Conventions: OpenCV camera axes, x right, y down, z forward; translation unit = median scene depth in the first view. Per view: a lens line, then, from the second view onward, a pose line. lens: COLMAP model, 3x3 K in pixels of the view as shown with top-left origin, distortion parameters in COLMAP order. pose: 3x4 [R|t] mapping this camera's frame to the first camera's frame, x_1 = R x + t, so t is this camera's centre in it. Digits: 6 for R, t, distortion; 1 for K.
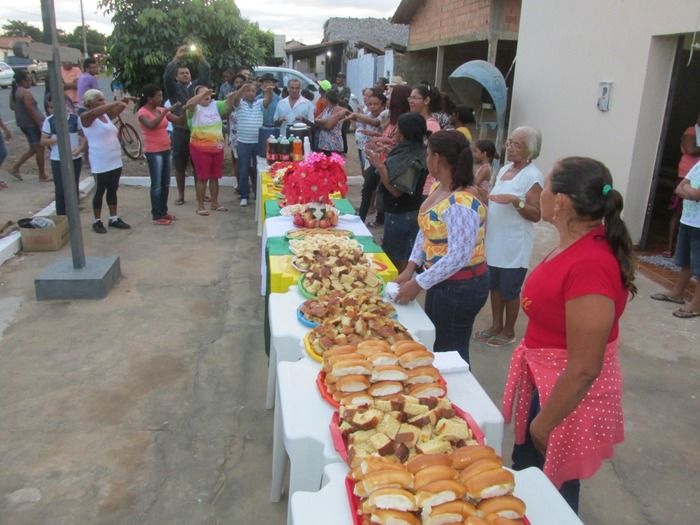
lens RADIAL K [[600.7, 0, 350.0], [0, 600.7, 262.5], [0, 0, 1]] dist [-0.010380, -0.007610]
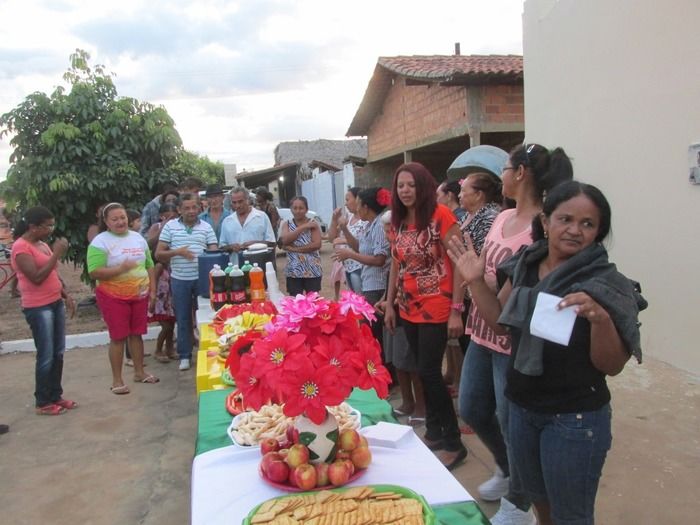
lens RADIAL K [[600.7, 0, 350.0], [0, 600.7, 262.5], [0, 0, 1]] dist [-0.010380, -0.007610]
pose [[0.993196, -0.093052, 0.070016, -0.020989], [0.105034, 0.975449, -0.193563, -0.049725], [-0.050286, 0.199600, 0.978586, 0.240887]]
